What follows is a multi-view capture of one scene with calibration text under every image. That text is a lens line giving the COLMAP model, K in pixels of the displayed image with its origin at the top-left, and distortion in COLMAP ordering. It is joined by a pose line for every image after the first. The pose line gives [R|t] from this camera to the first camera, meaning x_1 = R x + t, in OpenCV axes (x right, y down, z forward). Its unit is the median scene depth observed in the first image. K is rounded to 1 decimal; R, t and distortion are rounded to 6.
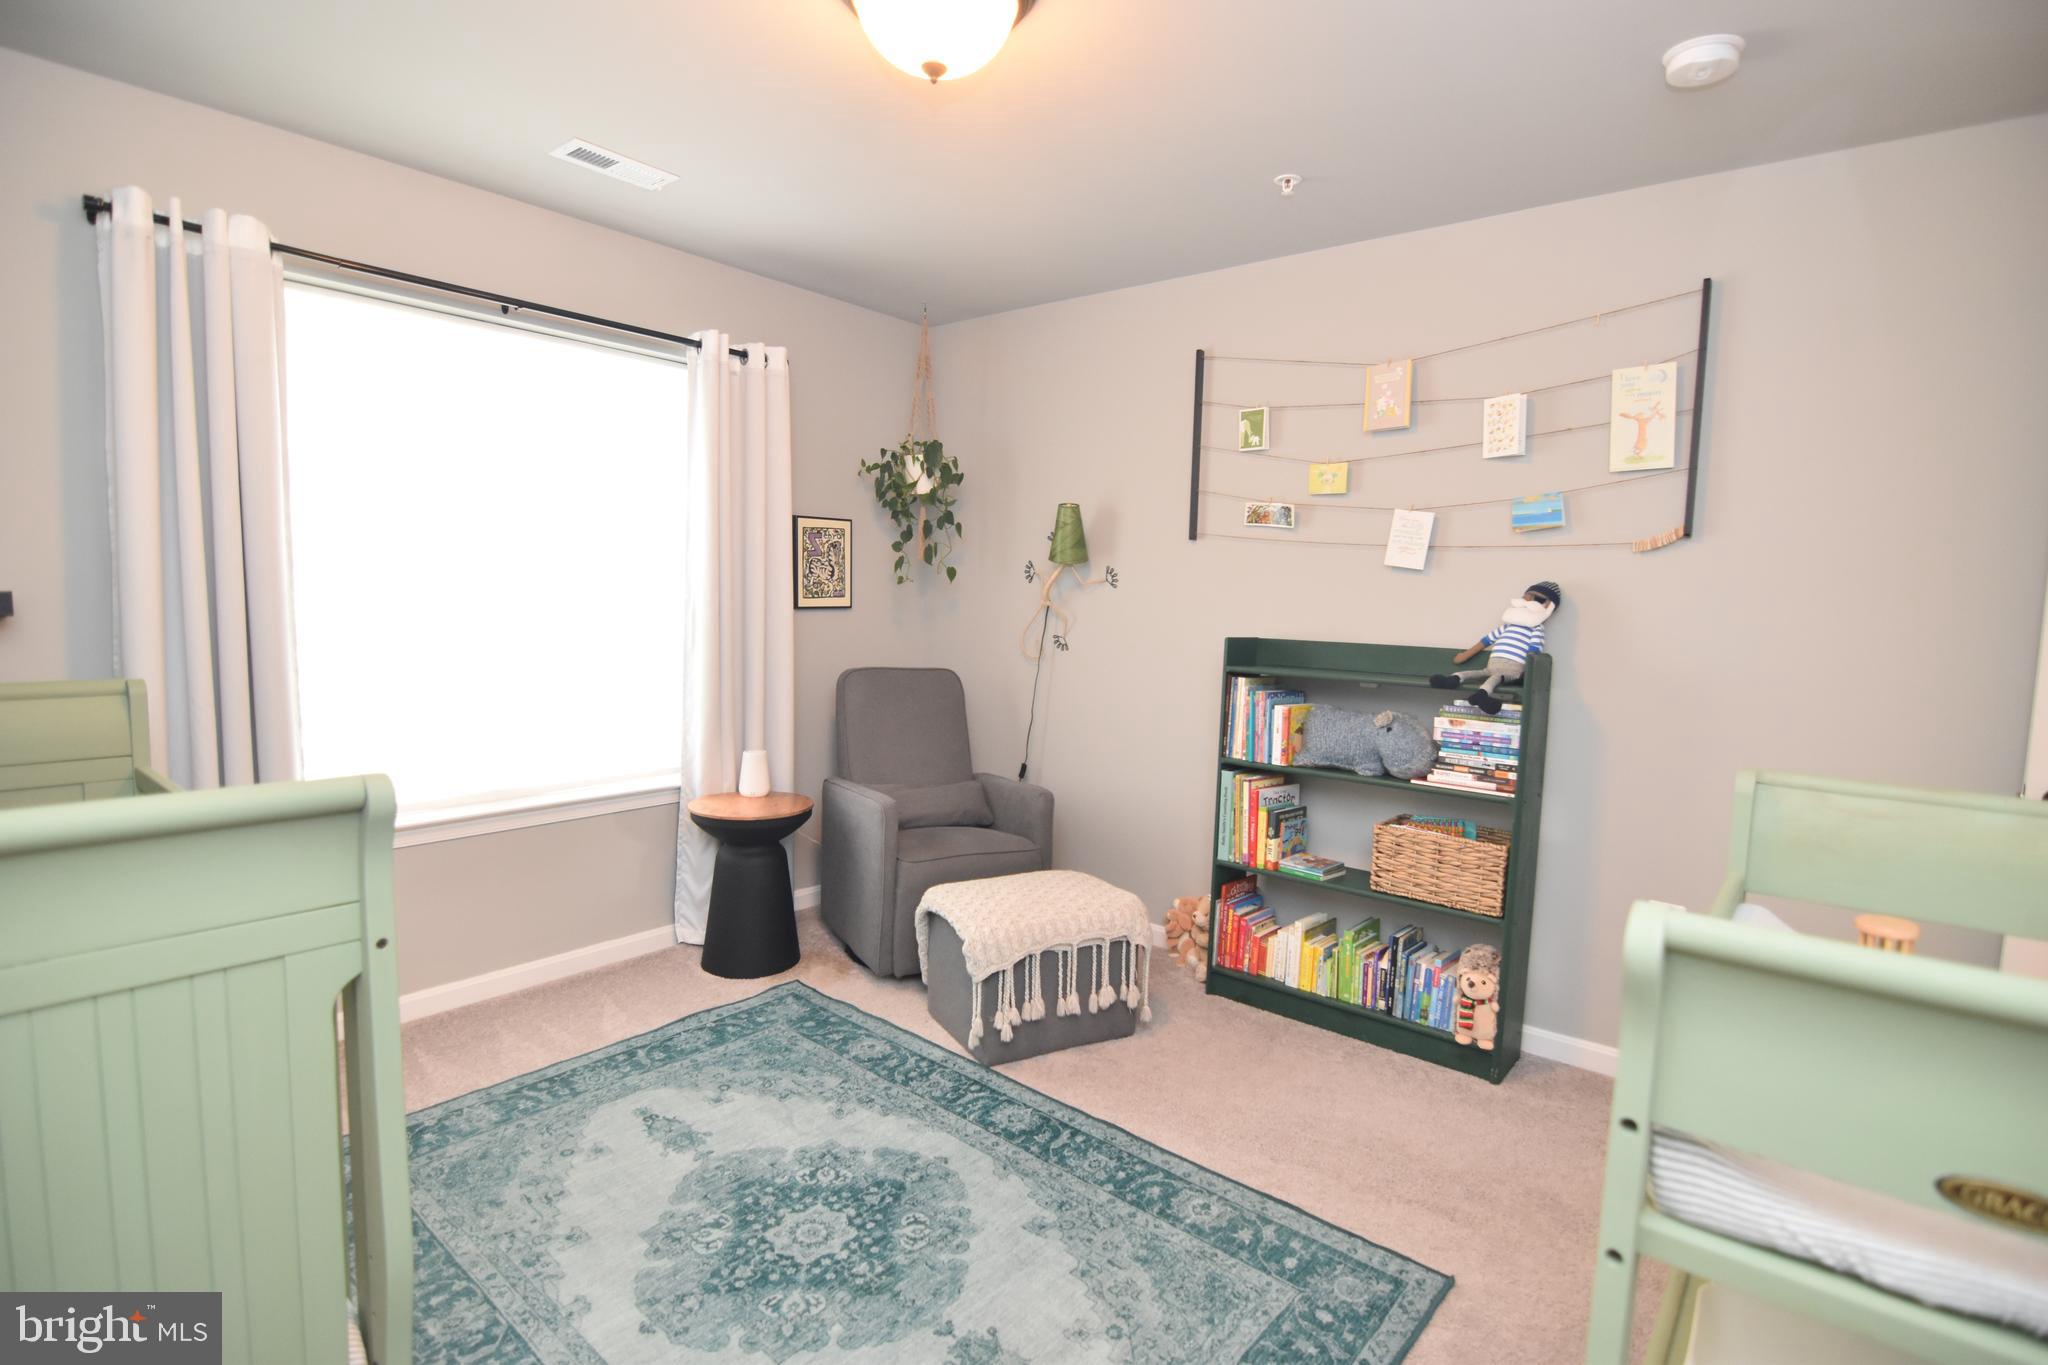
lens RADIAL K [[992.8, 0, 1030.4], [0, 992.8, 681.6], [0, 0, 1]] dist [-0.010928, -0.005823]
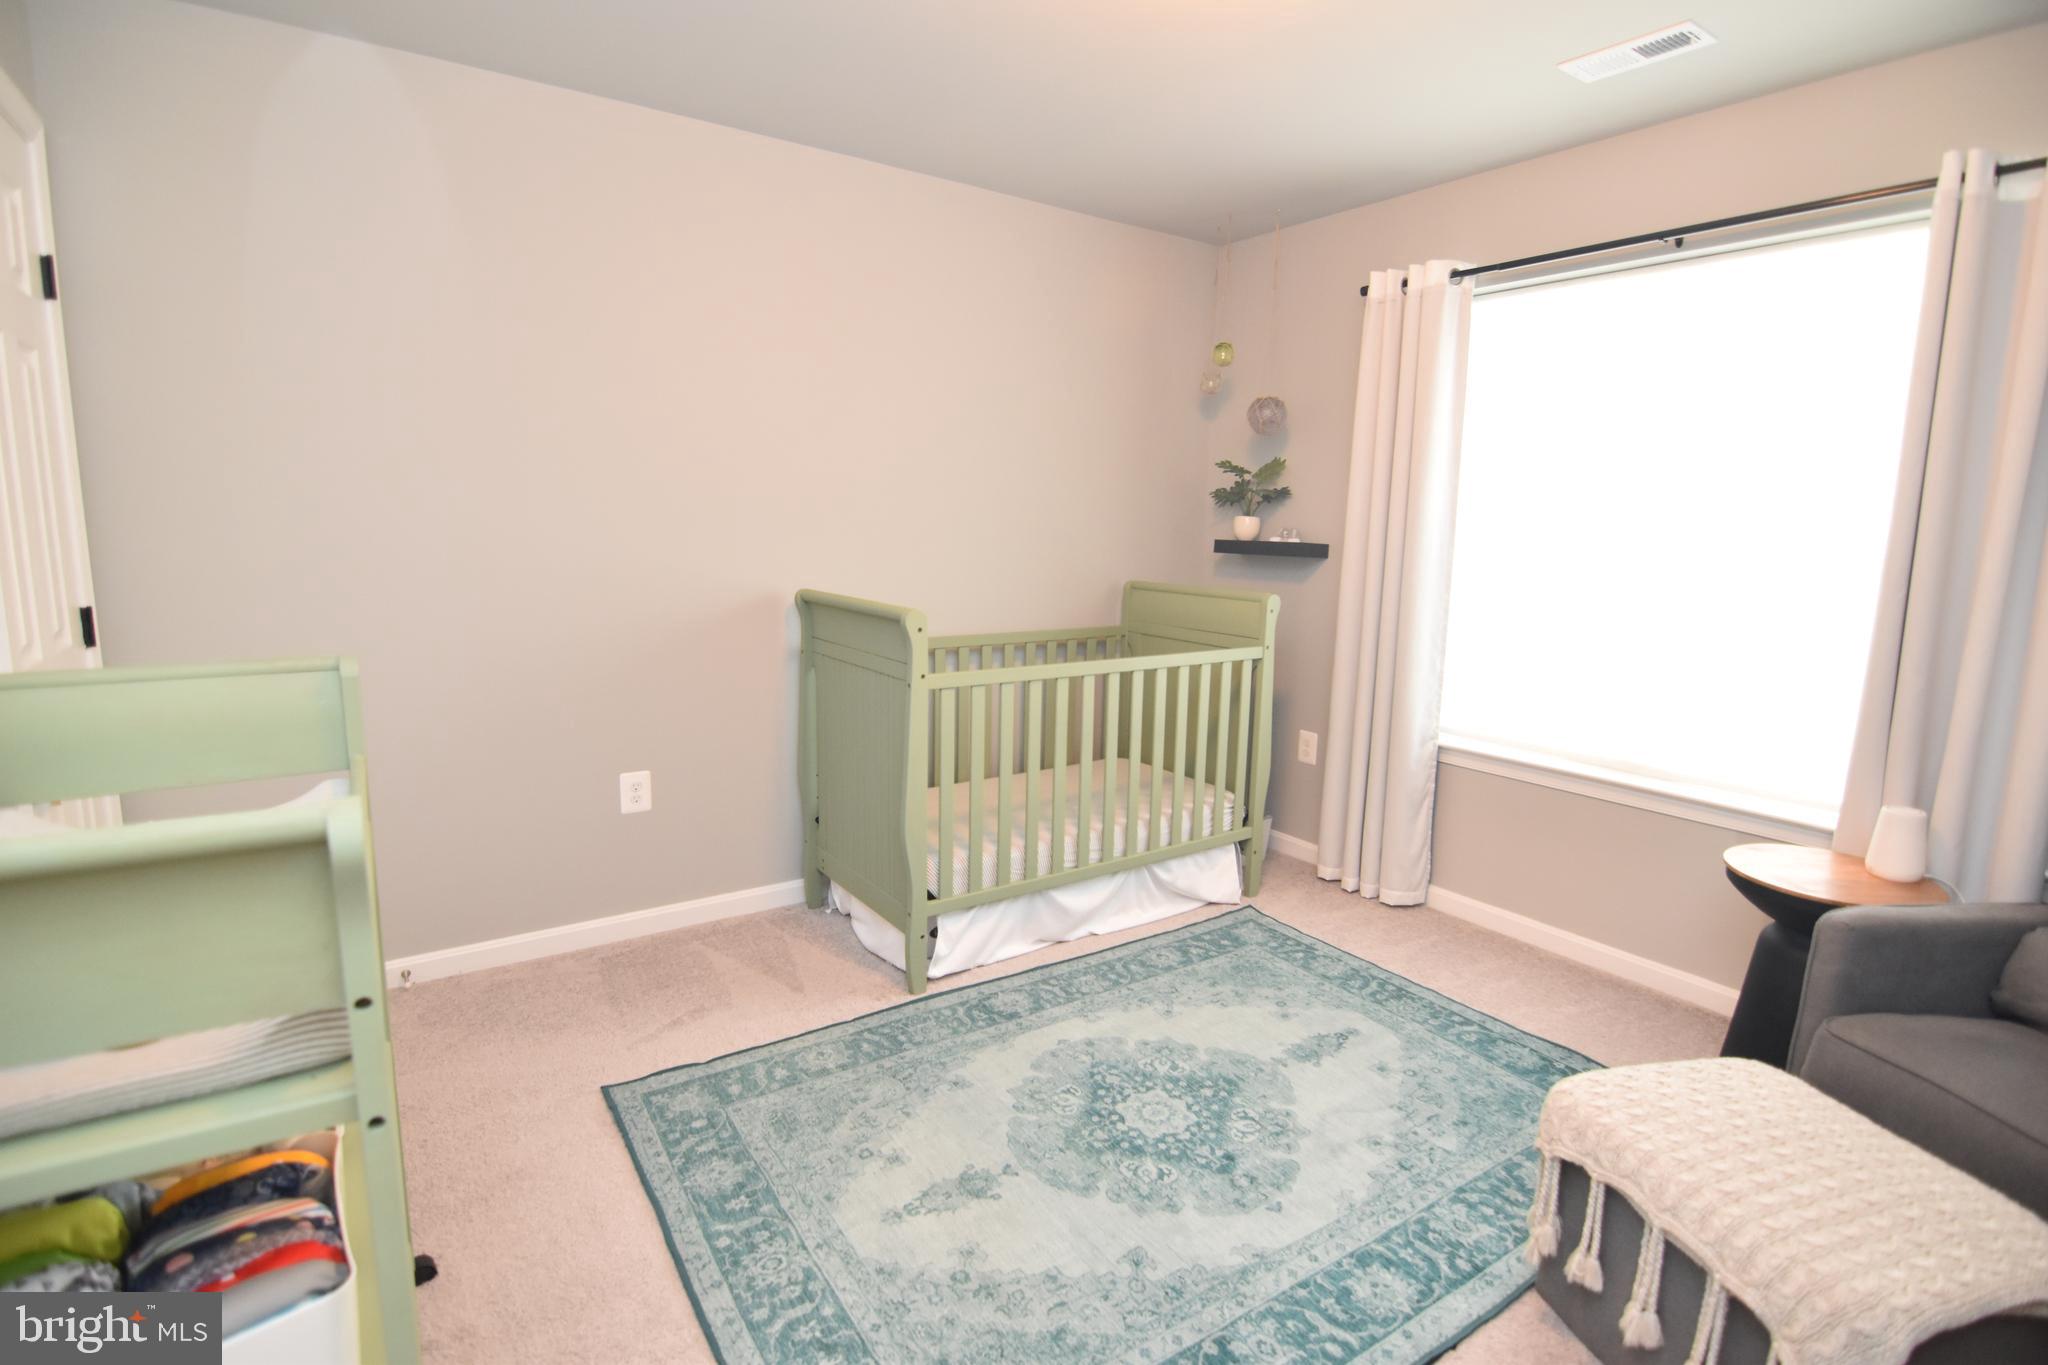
lens RADIAL K [[992.8, 0, 1030.6], [0, 992.8, 679.4], [0, 0, 1]] dist [-0.010928, -0.005823]
pose [[-0.269361, 0.124987, -0.954894, 0.680903], [-0.120451, 0.979384, 0.162169, -0.068879], [0.955477, 0.158700, -0.248753, 0.886499]]
